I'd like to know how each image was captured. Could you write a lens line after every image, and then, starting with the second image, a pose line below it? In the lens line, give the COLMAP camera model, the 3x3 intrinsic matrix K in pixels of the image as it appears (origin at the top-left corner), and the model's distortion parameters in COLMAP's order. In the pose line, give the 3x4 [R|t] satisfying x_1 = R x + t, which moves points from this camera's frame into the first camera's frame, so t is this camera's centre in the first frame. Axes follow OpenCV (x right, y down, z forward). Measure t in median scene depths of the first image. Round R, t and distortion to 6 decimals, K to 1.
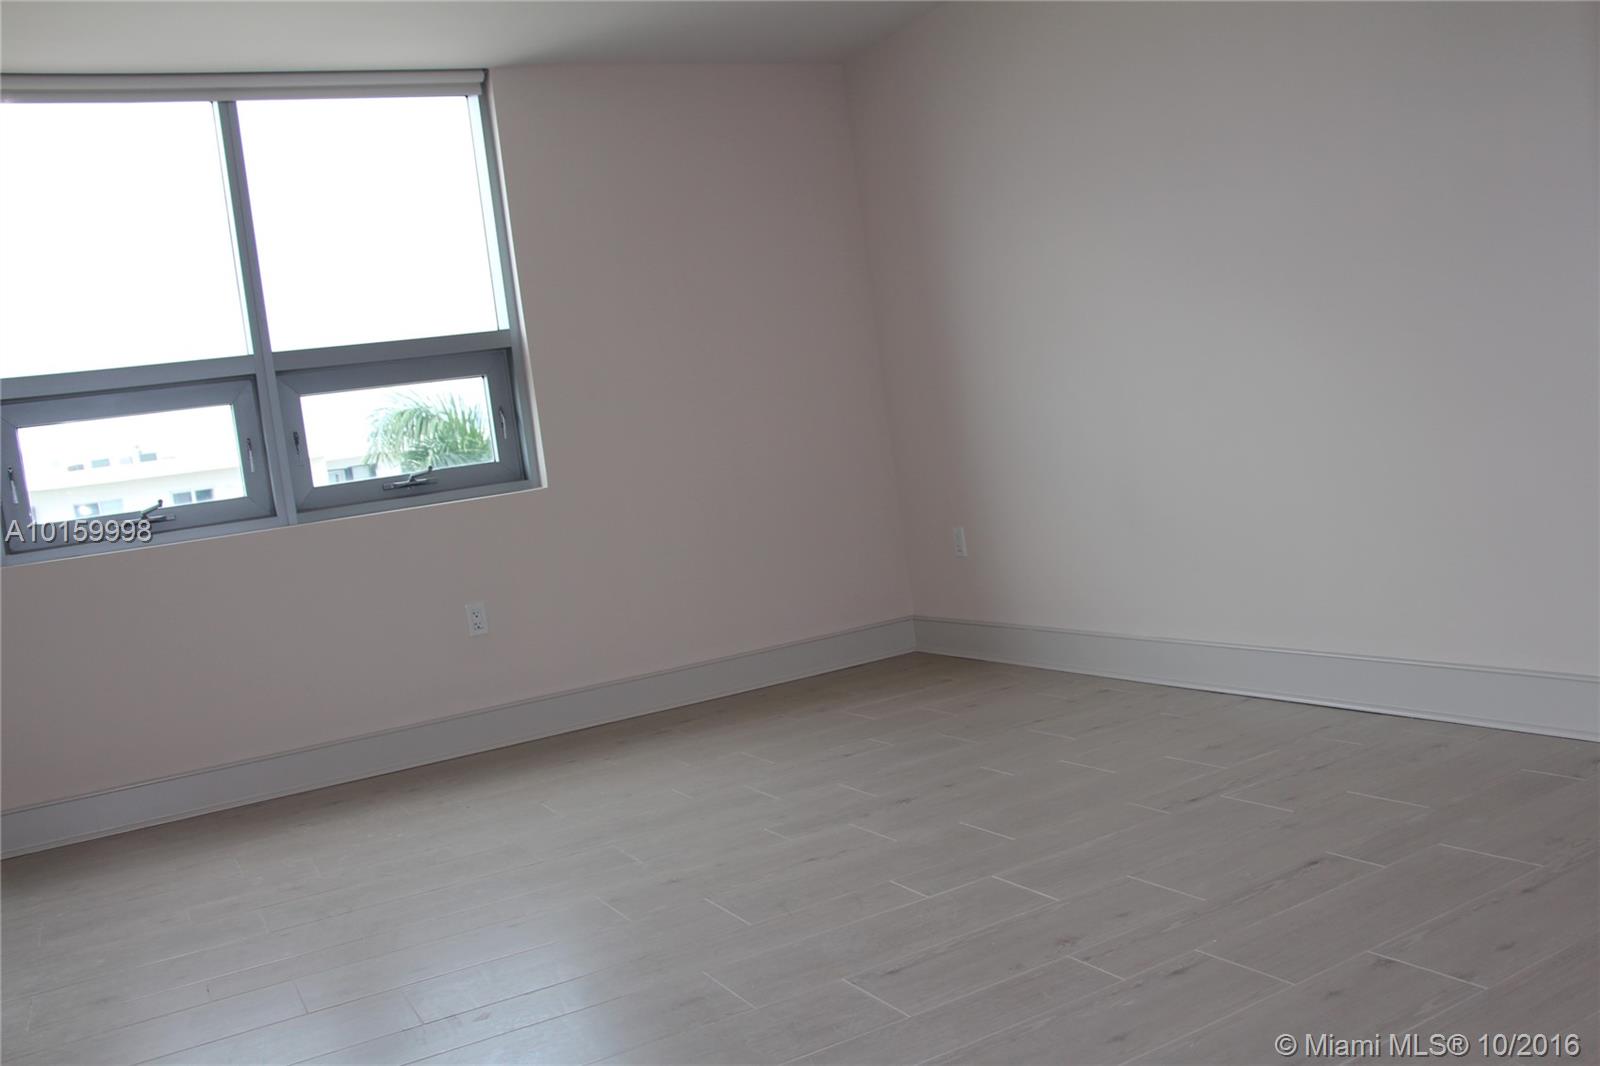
lens RADIAL K [[1380.7, 0, 801.2], [0, 1380.7, 530.2], [0, 0, 1]] dist [-0.176621, 0.175795]
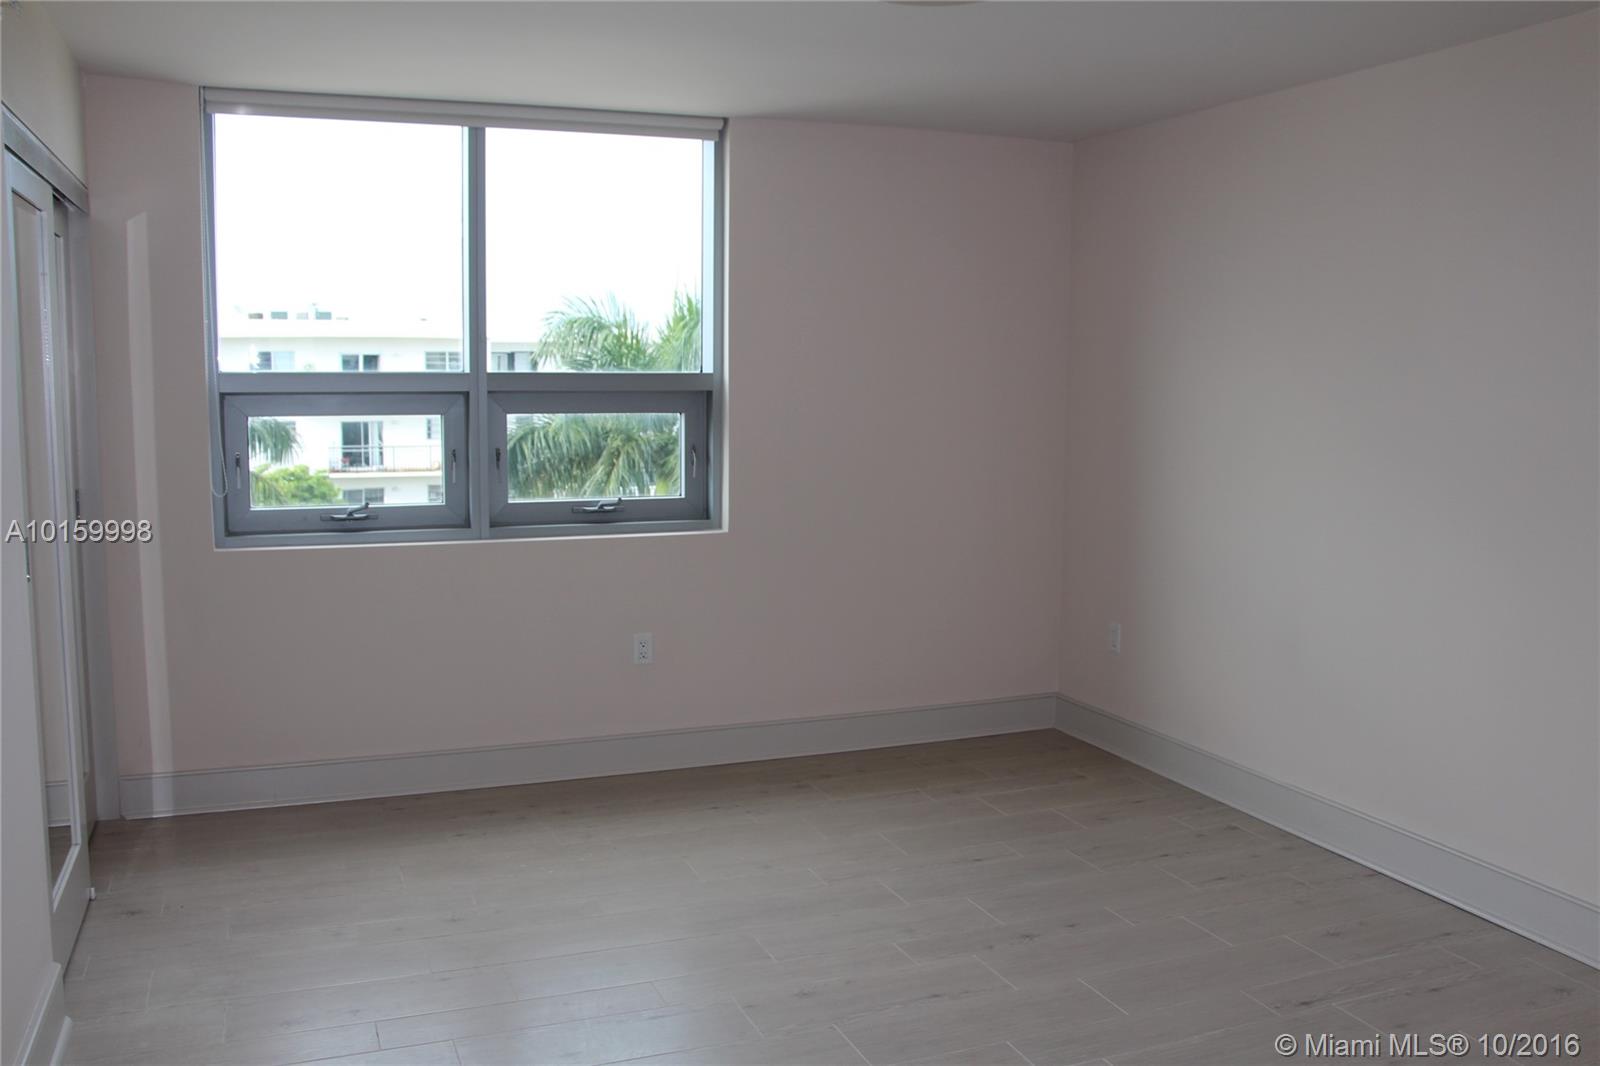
lens RADIAL K [[1380.7, 0, 791.8], [0, 1380.7, 531.3], [0, 0, 1]] dist [-0.176621, 0.175795]
pose [[0.982616, 0.155277, -0.101761, -0.032262], [-0.149822, 0.986935, 0.059267, -0.102794], [0.109634, -0.042991, 0.993042, -0.029236]]
